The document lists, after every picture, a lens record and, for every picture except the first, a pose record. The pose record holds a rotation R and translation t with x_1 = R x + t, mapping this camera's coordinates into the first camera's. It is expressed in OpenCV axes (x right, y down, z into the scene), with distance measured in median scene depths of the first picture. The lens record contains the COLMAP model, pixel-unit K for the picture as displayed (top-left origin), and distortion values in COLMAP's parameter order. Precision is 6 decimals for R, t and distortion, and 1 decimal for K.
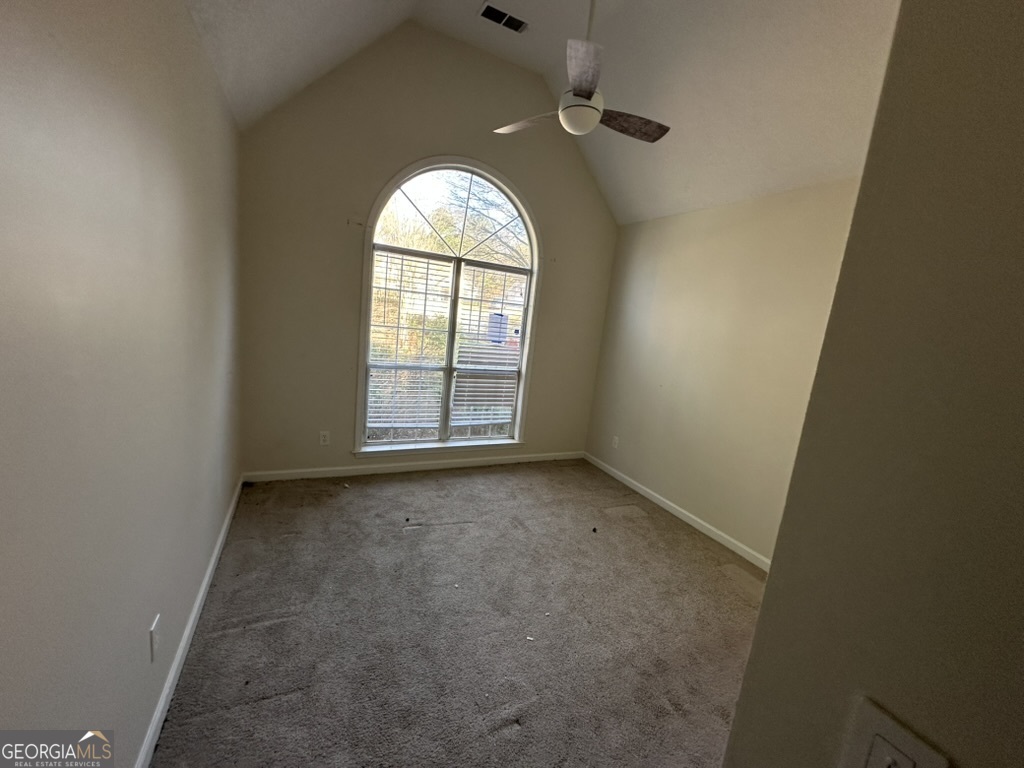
lens RADIAL K [[412.8, 0, 512.0], [0, 412.8, 384.0], [0, 0, 1]] dist [0.000687, 0.000118]
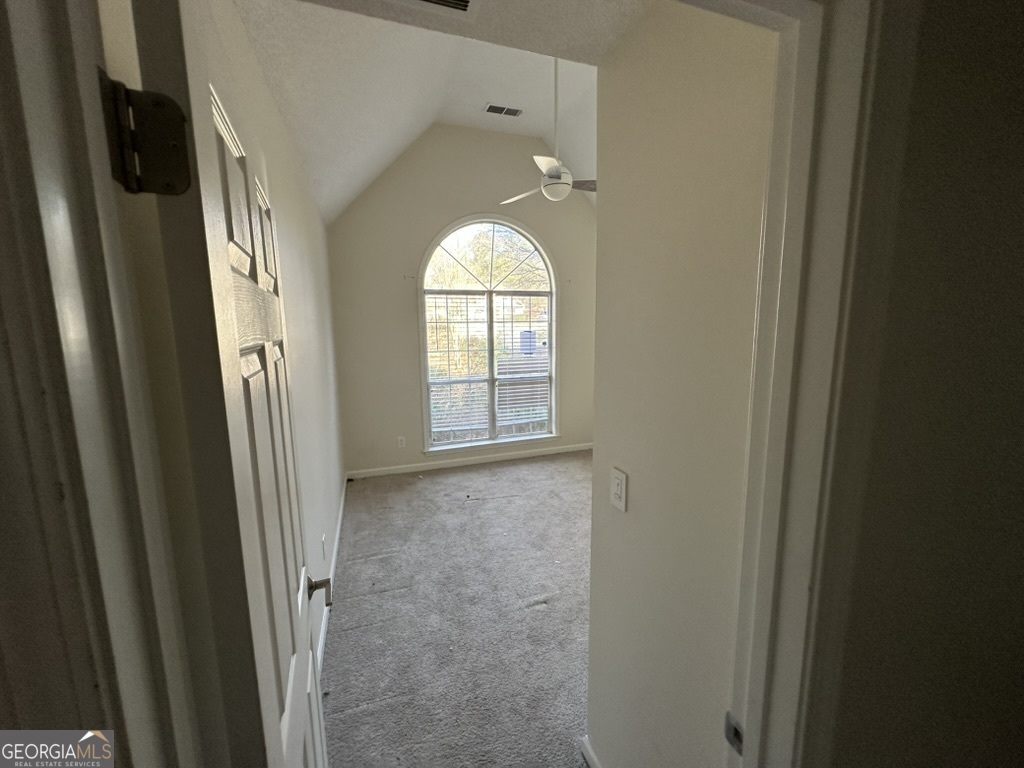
lens RADIAL K [[412.8, 0, 512.0], [0, 412.8, 384.0], [0, 0, 1]] dist [0.000687, 0.000118]
pose [[0.985659, -0.101751, -0.134624, 0.078696], [0.097419, 0.994502, -0.038403, 0.031741], [0.137792, 0.024737, 0.990152, -0.232347]]
